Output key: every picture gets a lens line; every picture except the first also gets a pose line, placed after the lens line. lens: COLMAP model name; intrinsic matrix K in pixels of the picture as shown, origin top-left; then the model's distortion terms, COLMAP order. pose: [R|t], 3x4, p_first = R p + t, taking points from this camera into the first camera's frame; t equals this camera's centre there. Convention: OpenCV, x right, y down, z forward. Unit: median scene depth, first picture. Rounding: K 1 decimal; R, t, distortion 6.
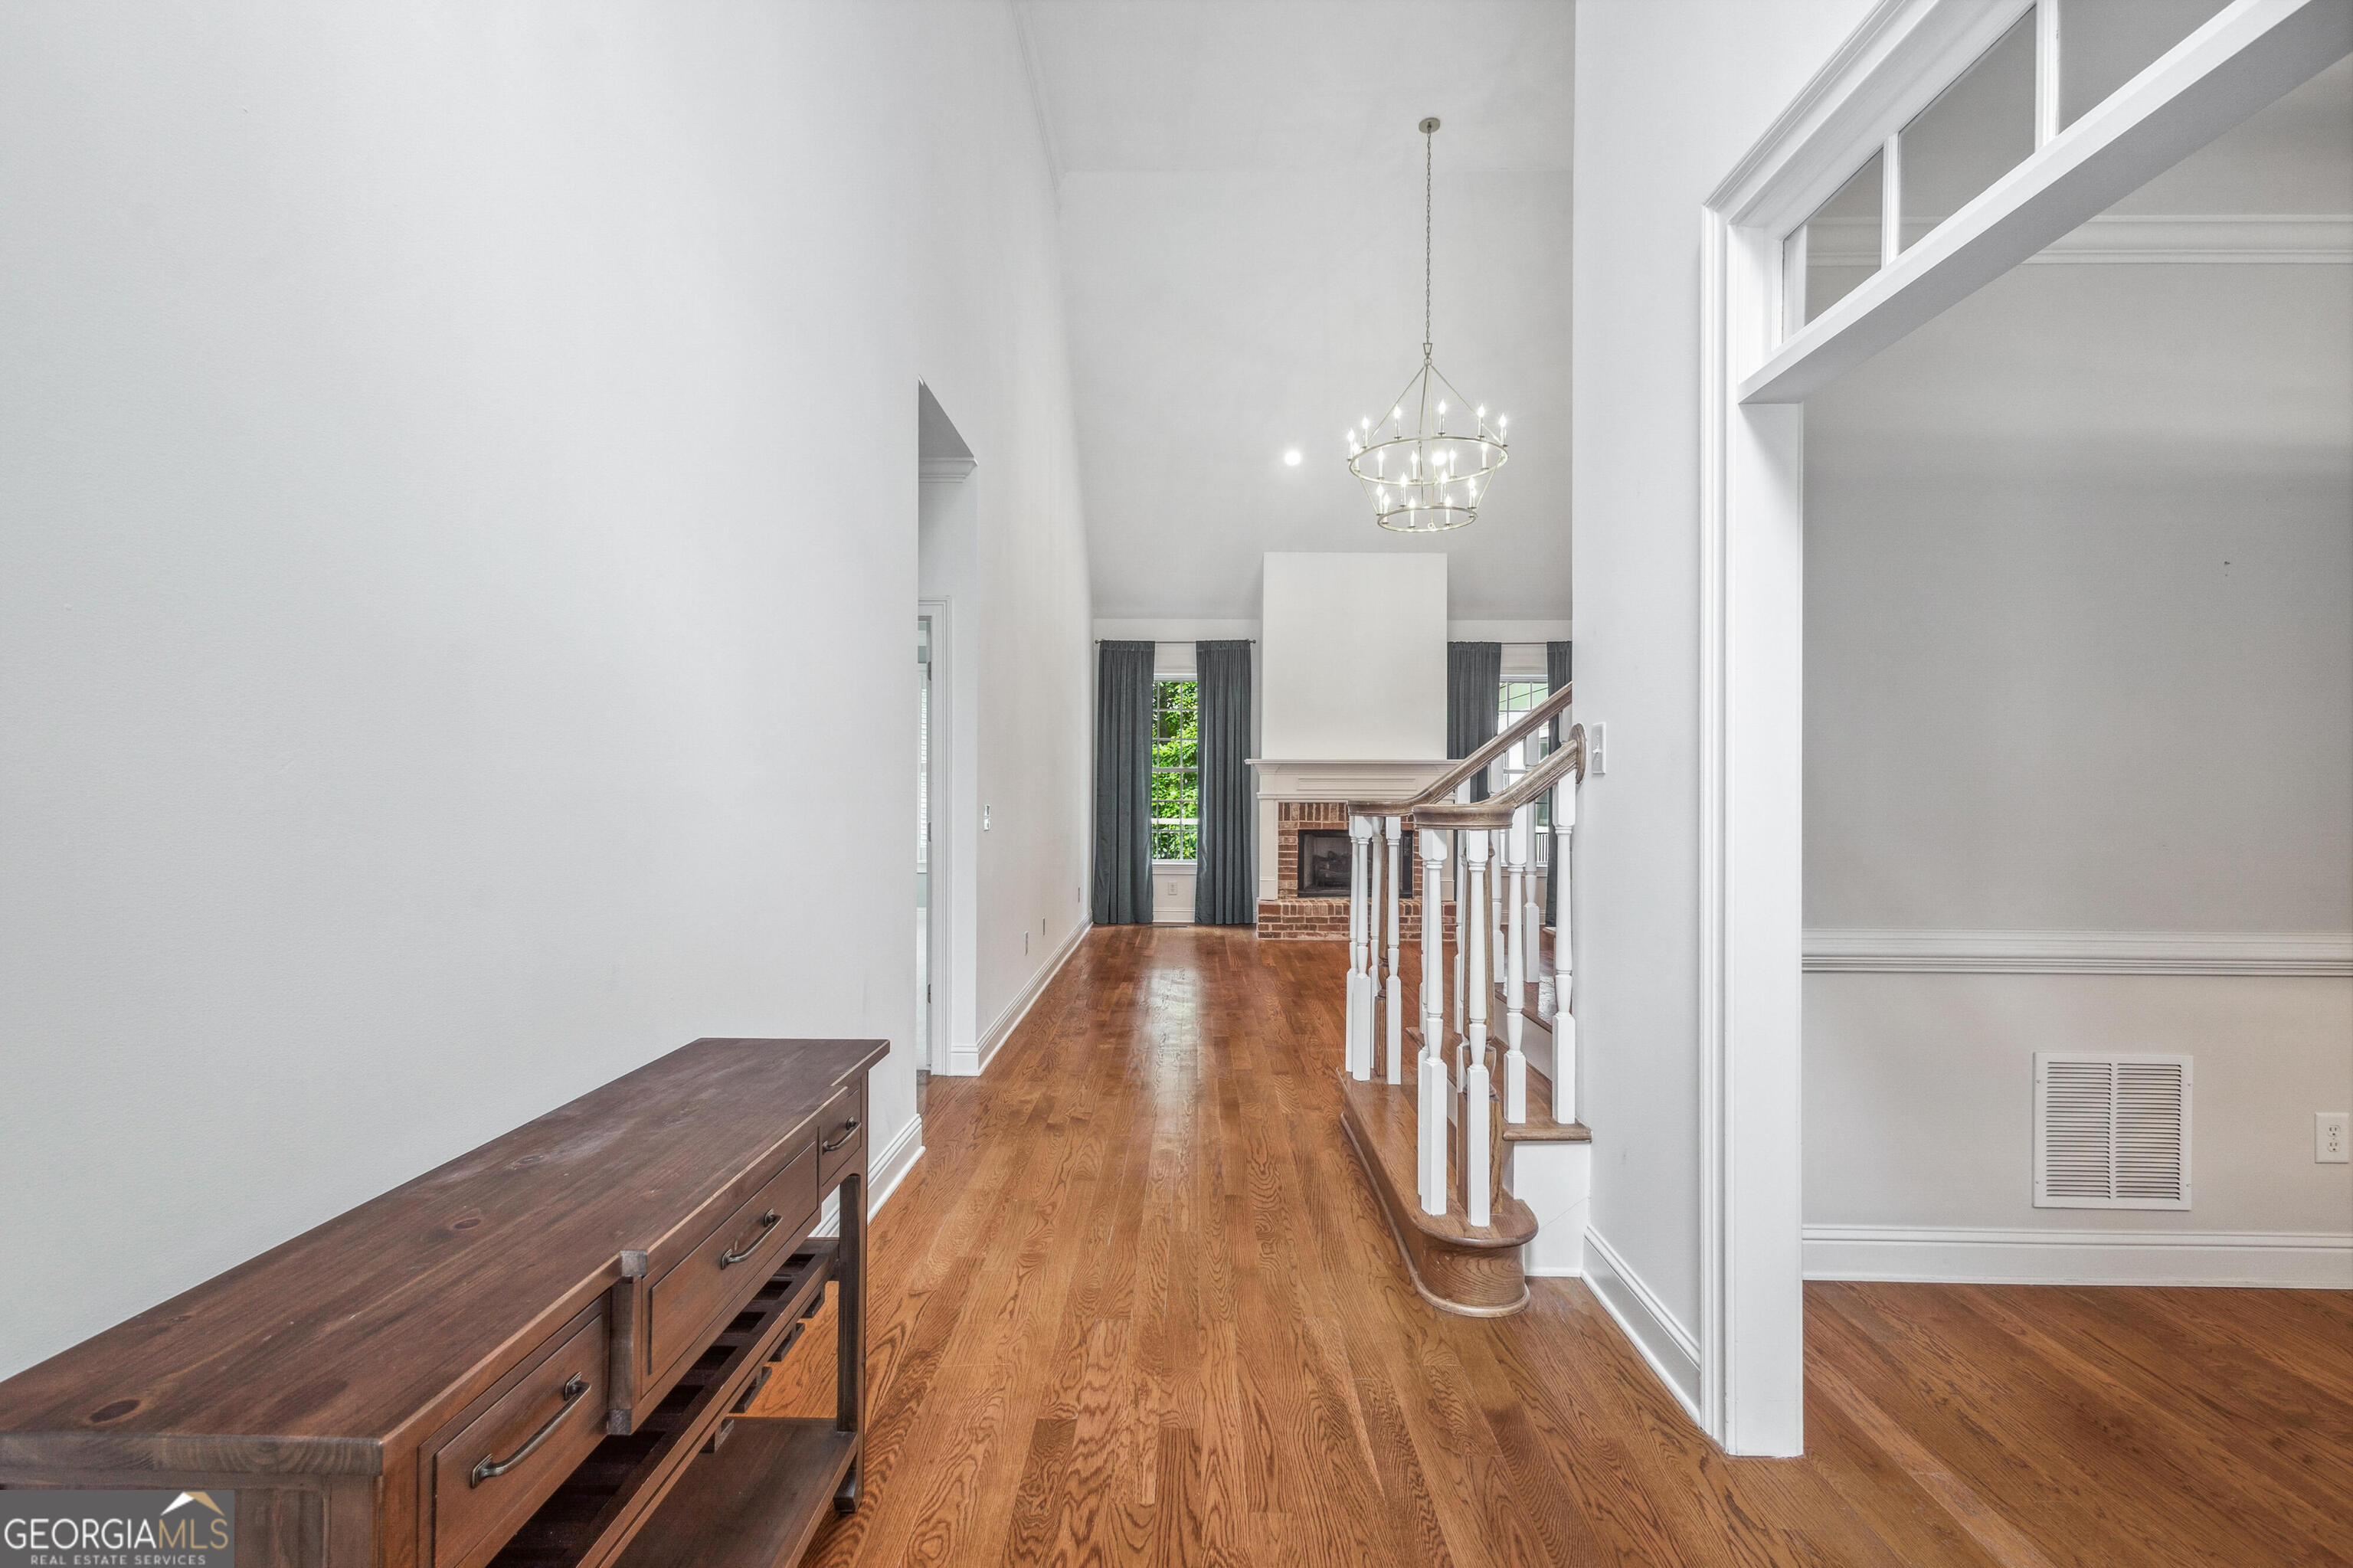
lens RADIAL K [[1084.4, 0, 1176.8], [0, 1084.4, 785.8], [0, 0, 1]] dist [-0.004522, -0.000018]
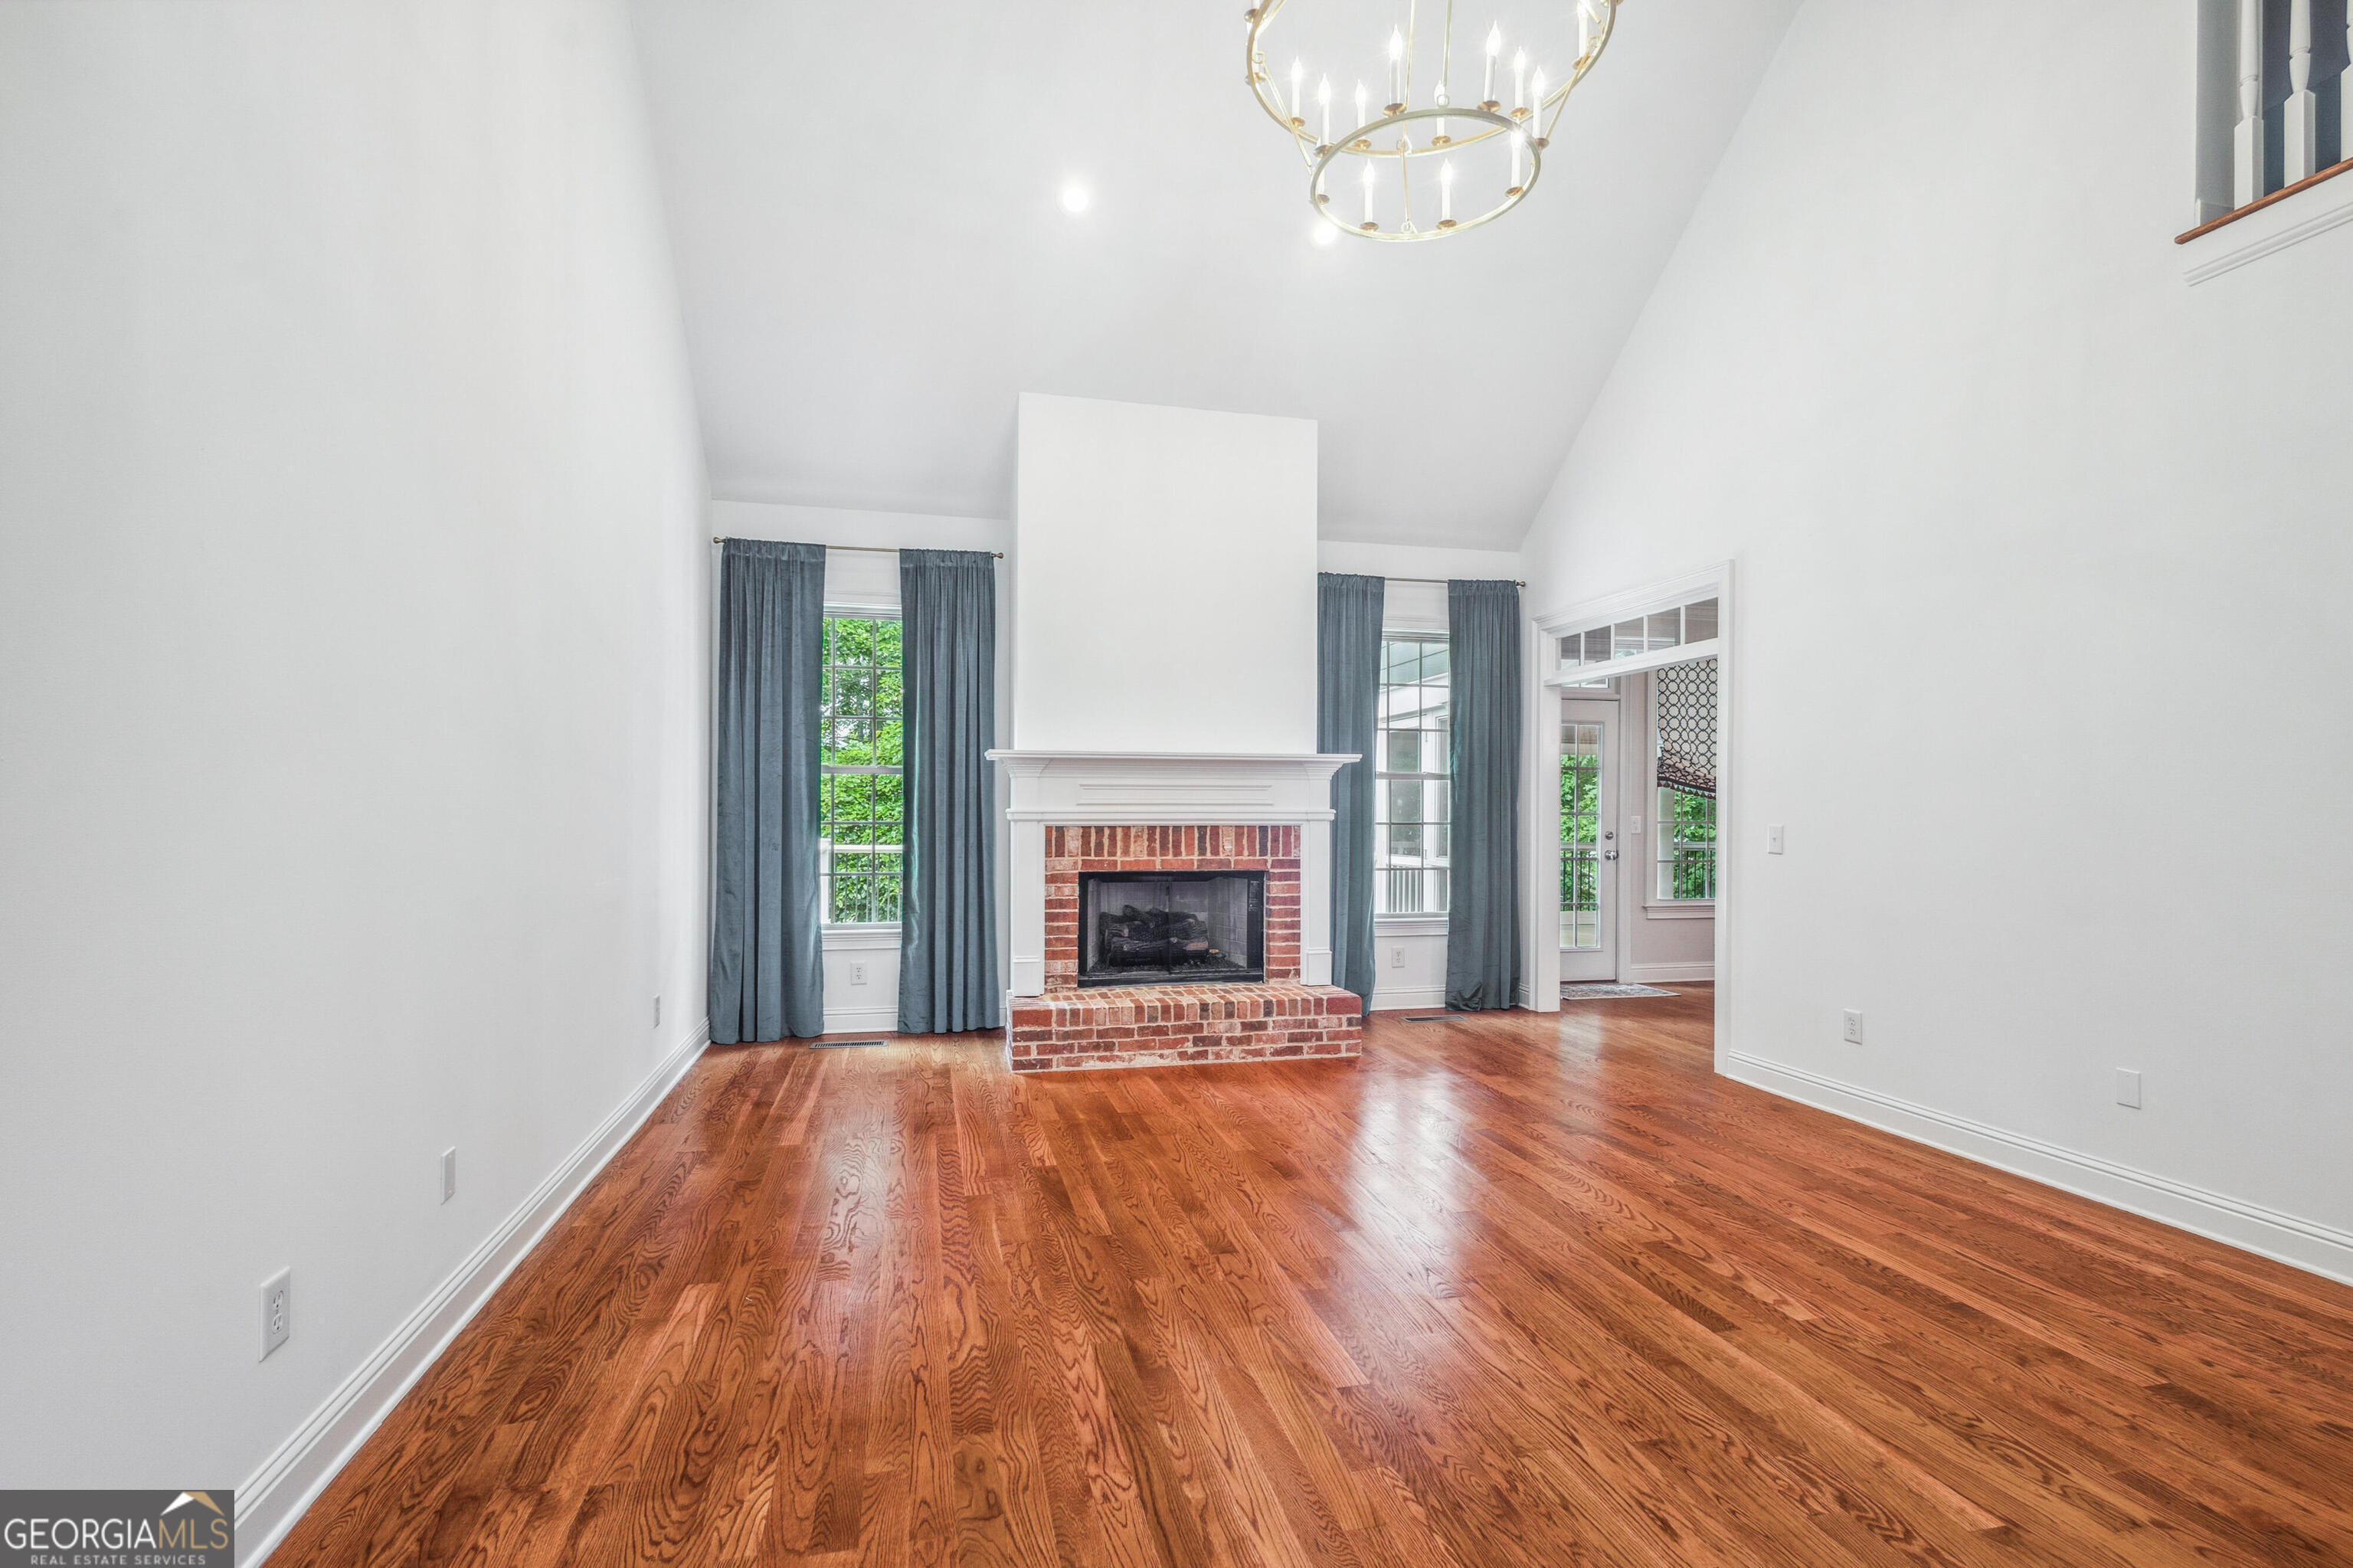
lens RADIAL K [[1084.4, 0, 1183.7], [0, 1084.4, 796.4], [0, 0, 1]] dist [-0.004522, -0.000018]
pose [[0.965993, -0.000664, 0.258567, 0.015706], [0.000573, 1.000000, 0.000427, -0.000668], [-0.258568, -0.000265, 0.965993, 0.418619]]
